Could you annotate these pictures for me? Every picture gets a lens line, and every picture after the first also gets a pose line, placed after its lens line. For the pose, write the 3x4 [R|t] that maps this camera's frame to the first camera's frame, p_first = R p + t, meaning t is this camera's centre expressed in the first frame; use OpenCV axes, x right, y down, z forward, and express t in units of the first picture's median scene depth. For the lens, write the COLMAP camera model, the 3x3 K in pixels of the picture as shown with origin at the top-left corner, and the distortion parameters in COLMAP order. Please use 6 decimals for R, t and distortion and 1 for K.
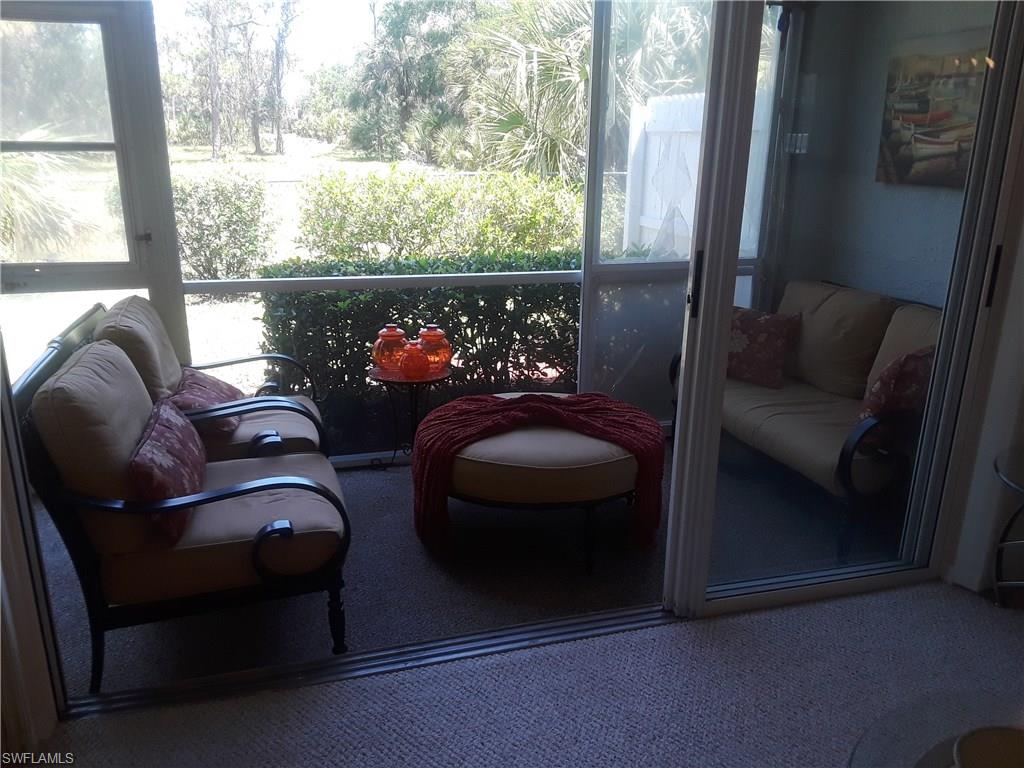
lens RADIAL K [[841.3, 0, 515.0], [0, 841.3, 393.5], [0, 0, 1]] dist [0.106246, -0.167993]
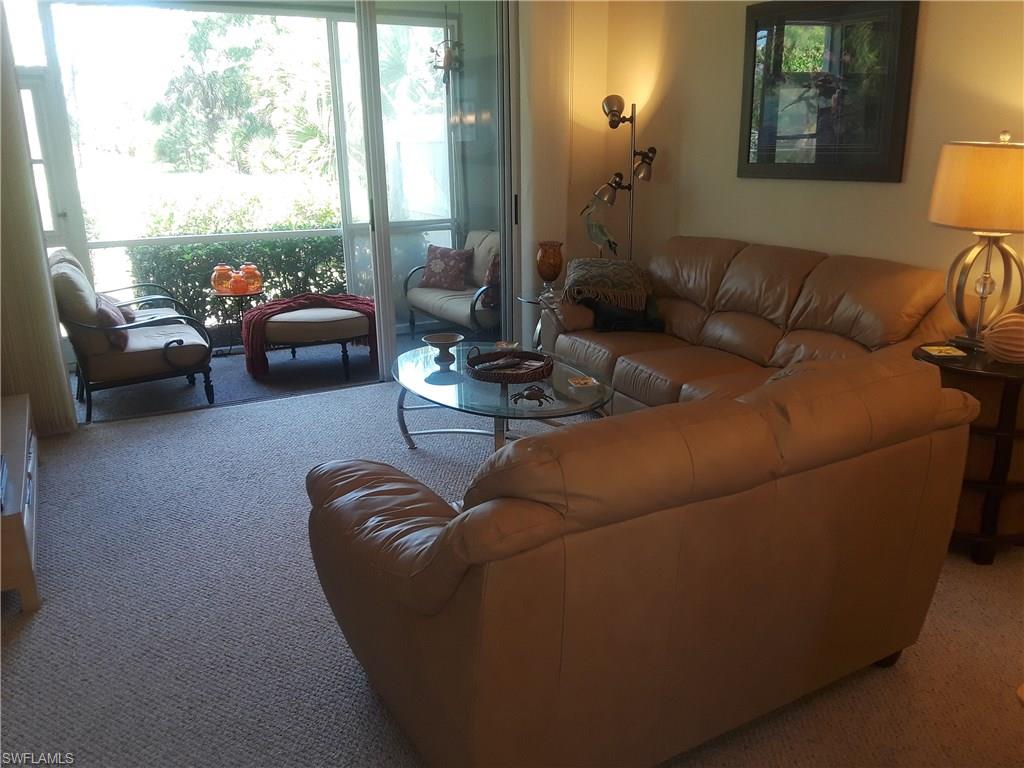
lens RADIAL K [[841.3, 0, 516.5], [0, 841.3, 385.1], [0, 0, 1]] dist [0.106246, -0.167993]
pose [[0.978342, -0.083000, 0.189627, 0.007929], [0.086094, 0.996254, -0.008121, 0.021524], [-0.188242, 0.024271, 0.981823, -0.071979]]
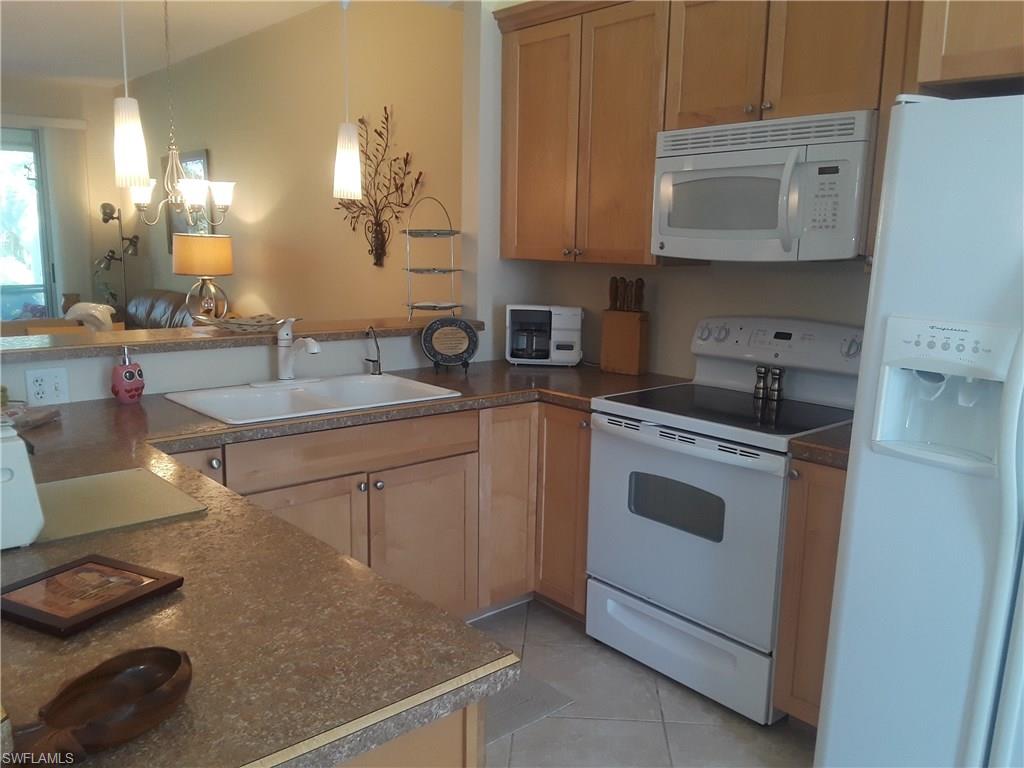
lens RADIAL K [[841.3, 0, 516.2], [0, 841.3, 386.0], [0, 0, 1]] dist [0.106246, -0.167993]
pose [[0.906518, -0.069628, 0.416385, 0.051944], [0.119989, 0.988123, -0.095997, 0.054799], [-0.404756, 0.136985, 0.904106, -0.174524]]
